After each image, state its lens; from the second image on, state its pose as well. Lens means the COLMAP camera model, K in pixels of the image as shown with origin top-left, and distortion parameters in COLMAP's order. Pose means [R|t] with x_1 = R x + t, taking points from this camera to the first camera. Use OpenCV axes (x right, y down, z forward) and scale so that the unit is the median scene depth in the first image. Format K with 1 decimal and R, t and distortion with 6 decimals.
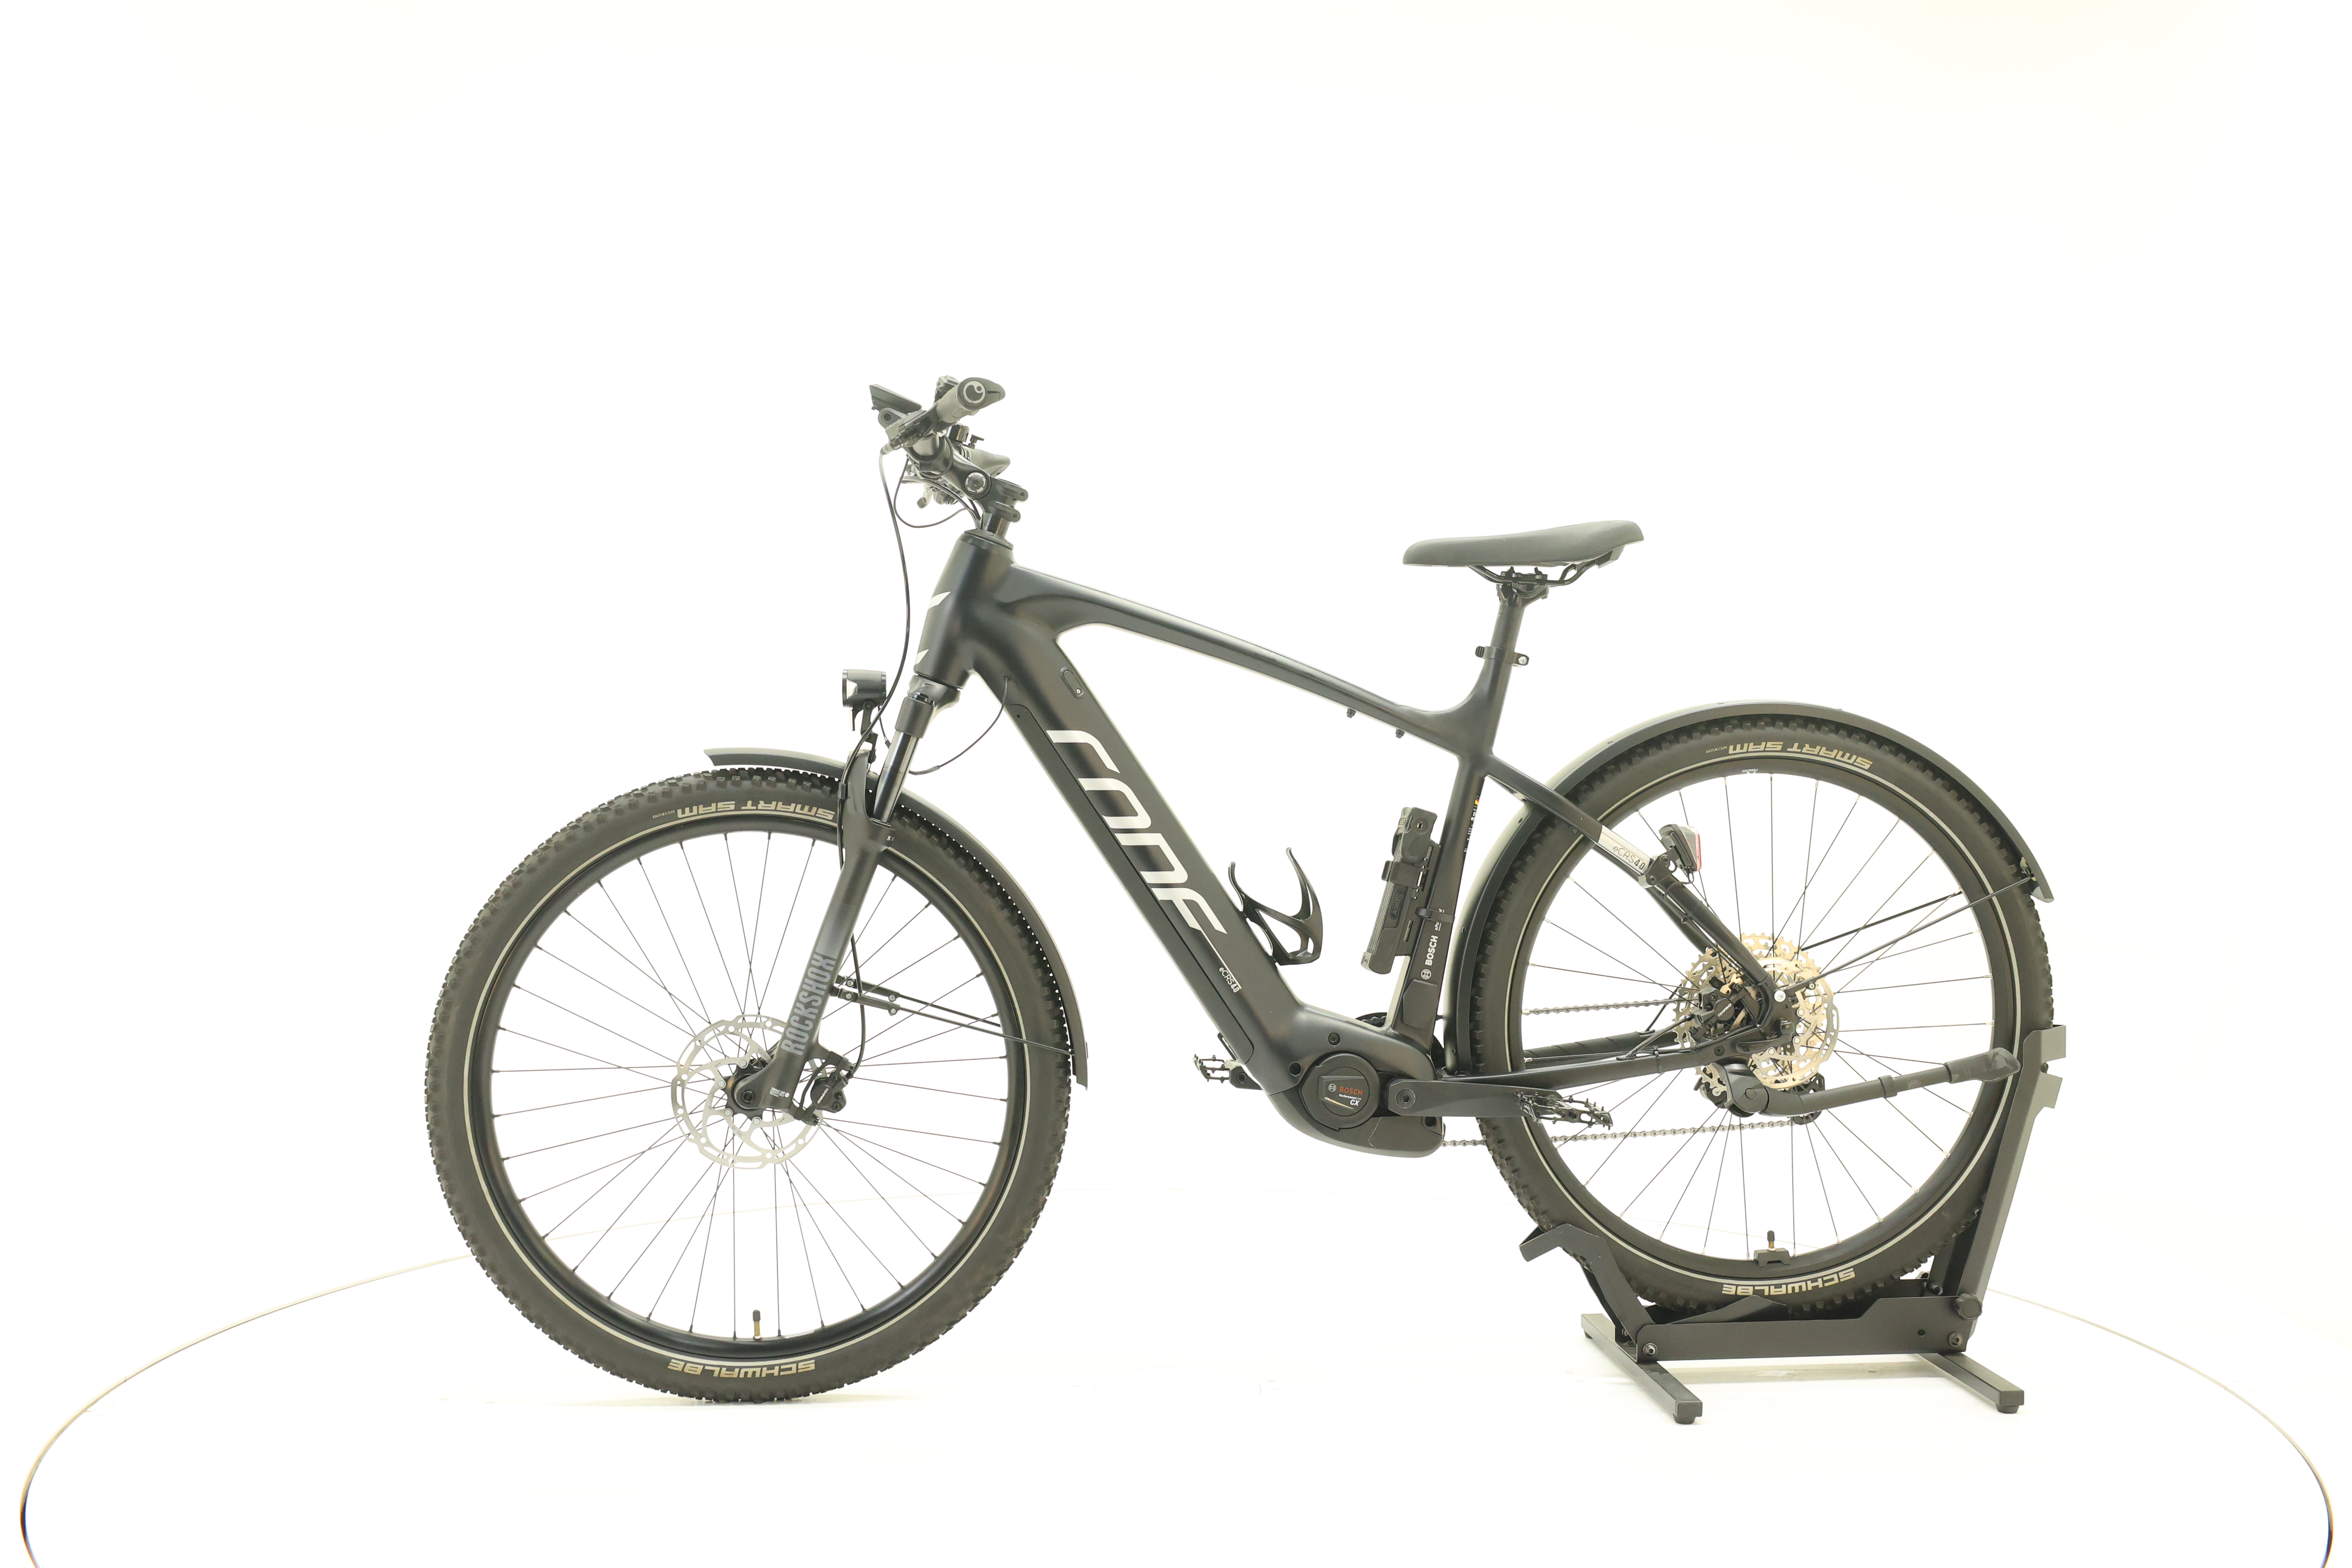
lens RADIAL K [[2505.1, 0, 1176.0], [0, 2505.1, 784.0], [0, 0, 1]] dist [0.013968, 0.010106]
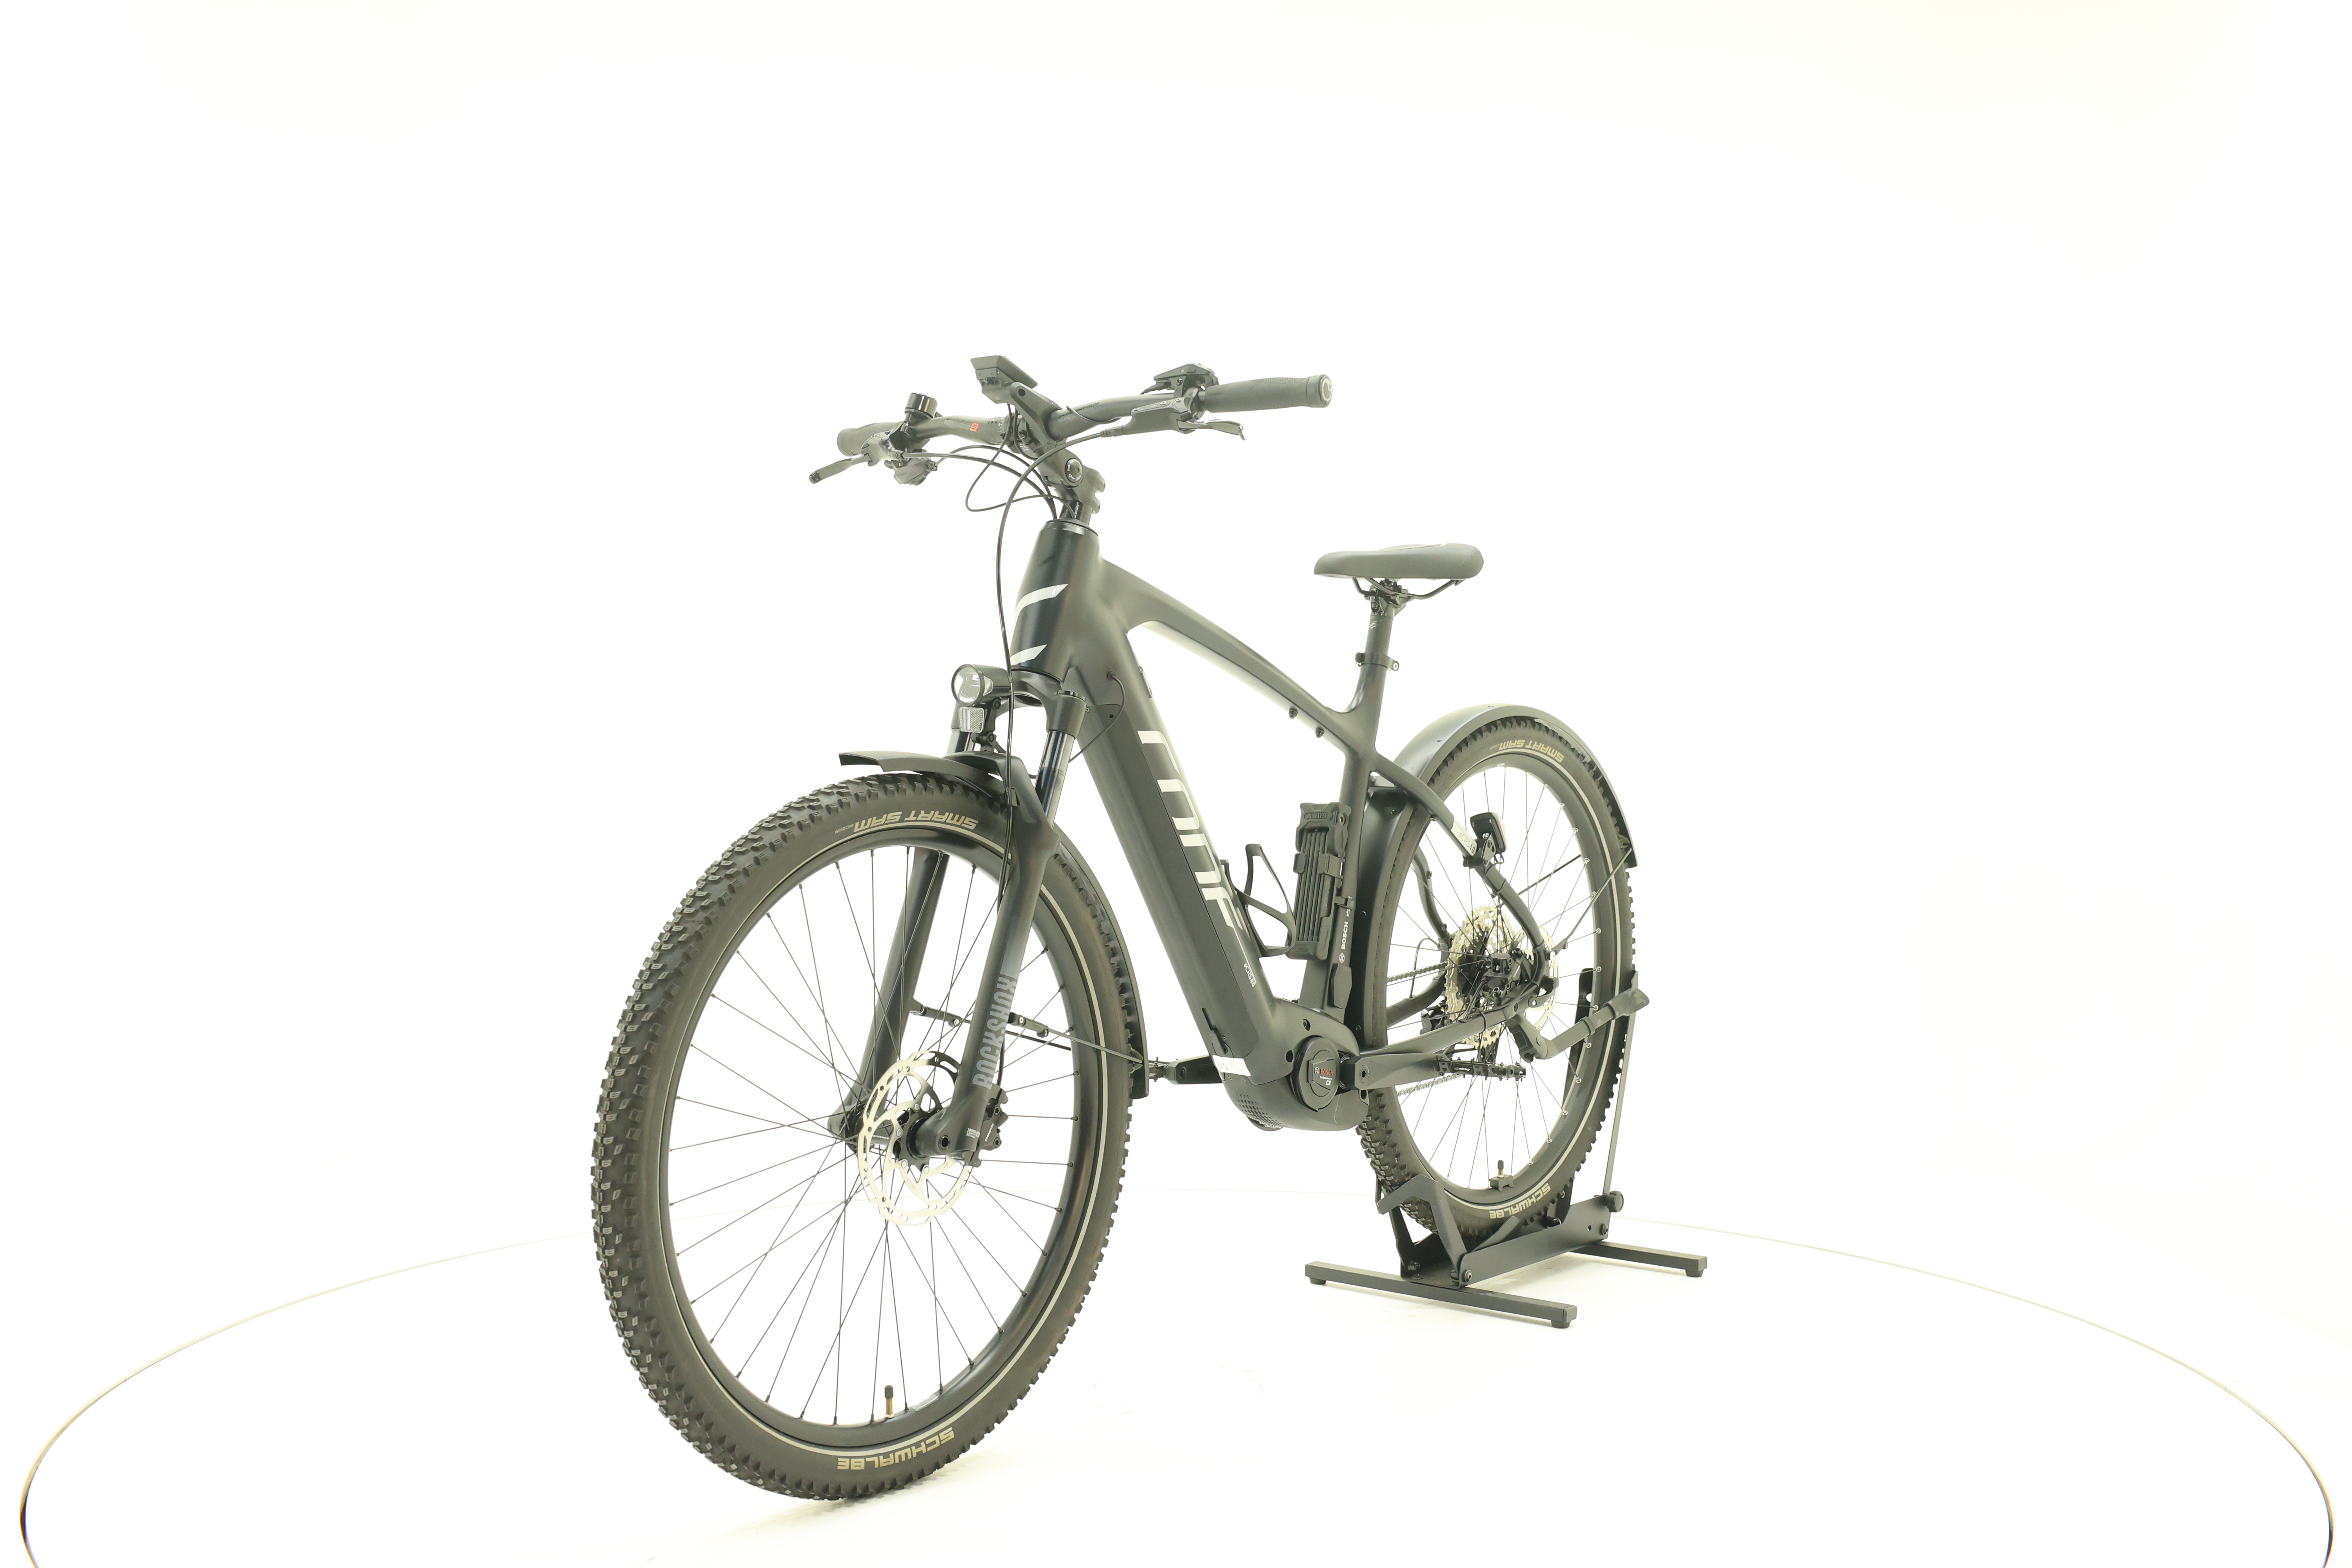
lens RADIAL K [[2505.1, 0, 1176.0], [0, 2505.1, 784.0], [0, 0, 1]] dist [0.013968, 0.010106]
pose [[0.704600, -0.016833, 0.709405, -0.701584], [0.012483, 0.999858, 0.011326, -0.011096], [-0.709494, 0.000875, 0.704710, 0.295282]]
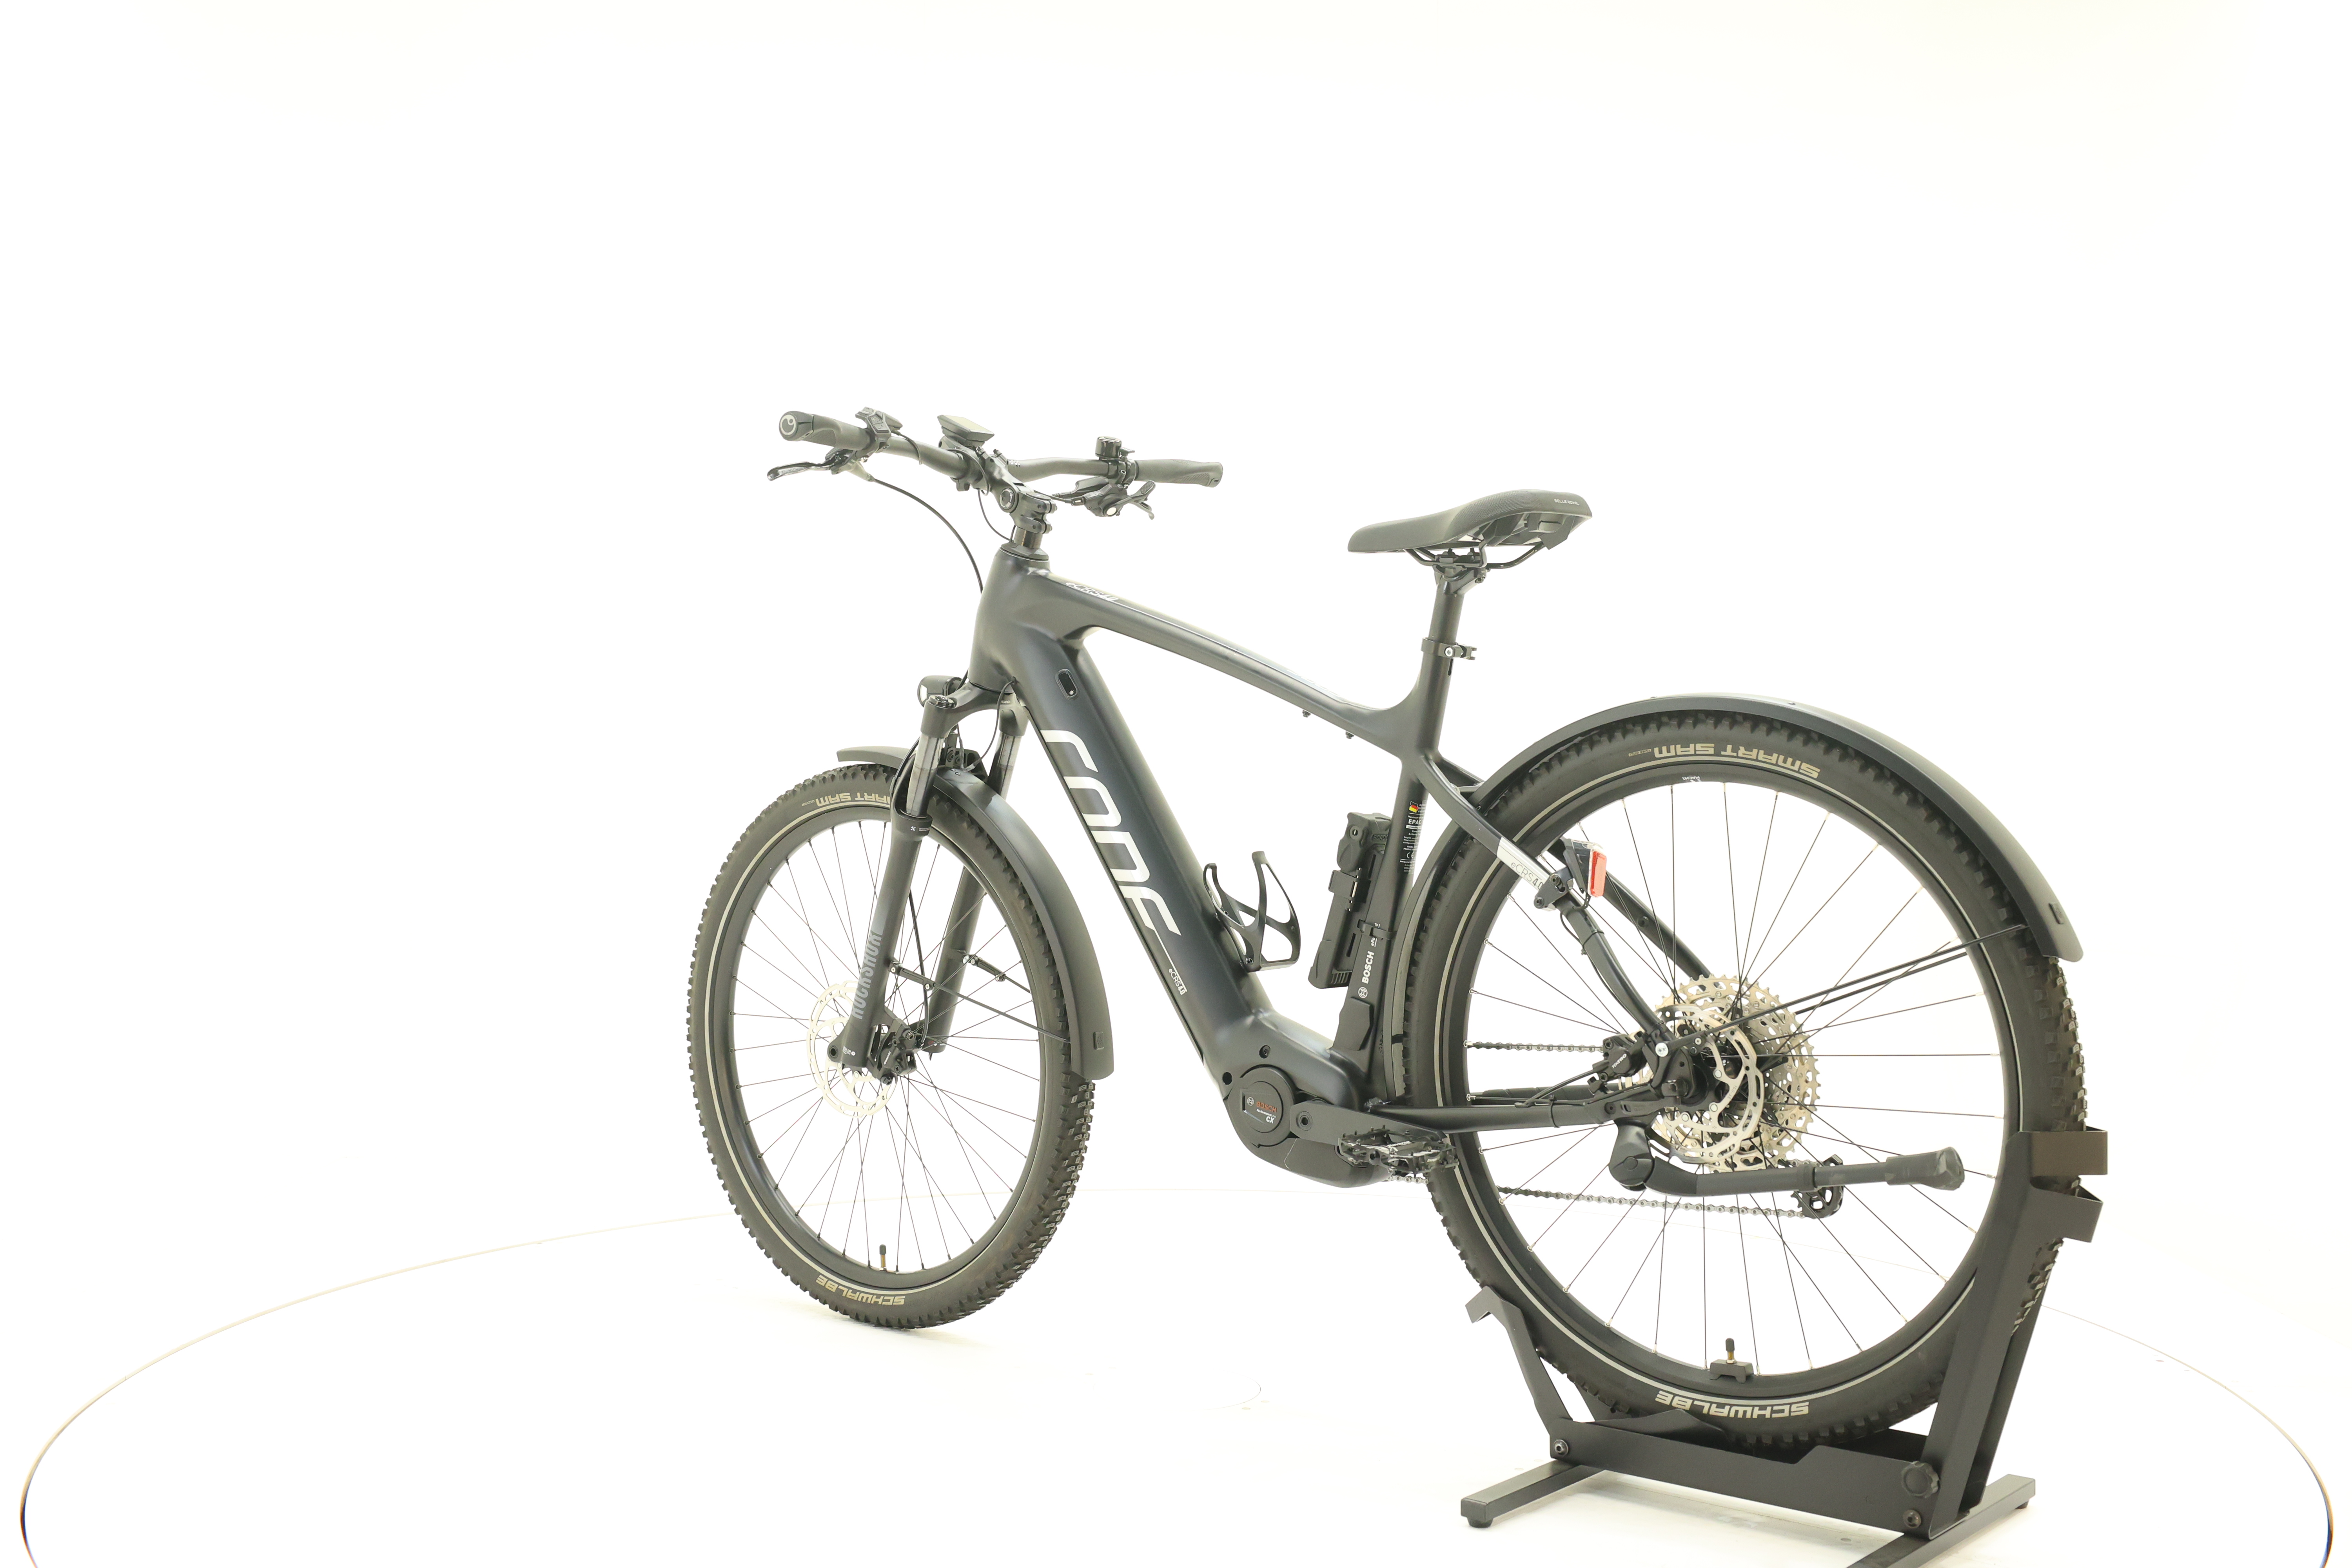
lens RADIAL K [[2505.1, 0, 1176.0], [0, 2505.1, 784.0], [0, 0, 1]] dist [0.013968, 0.010106]
pose [[0.690320, 0.013630, -0.723375, 0.718066], [-0.017125, 0.999850, 0.002497, -0.002532], [0.723301, 0.010664, 0.690450, 0.305369]]
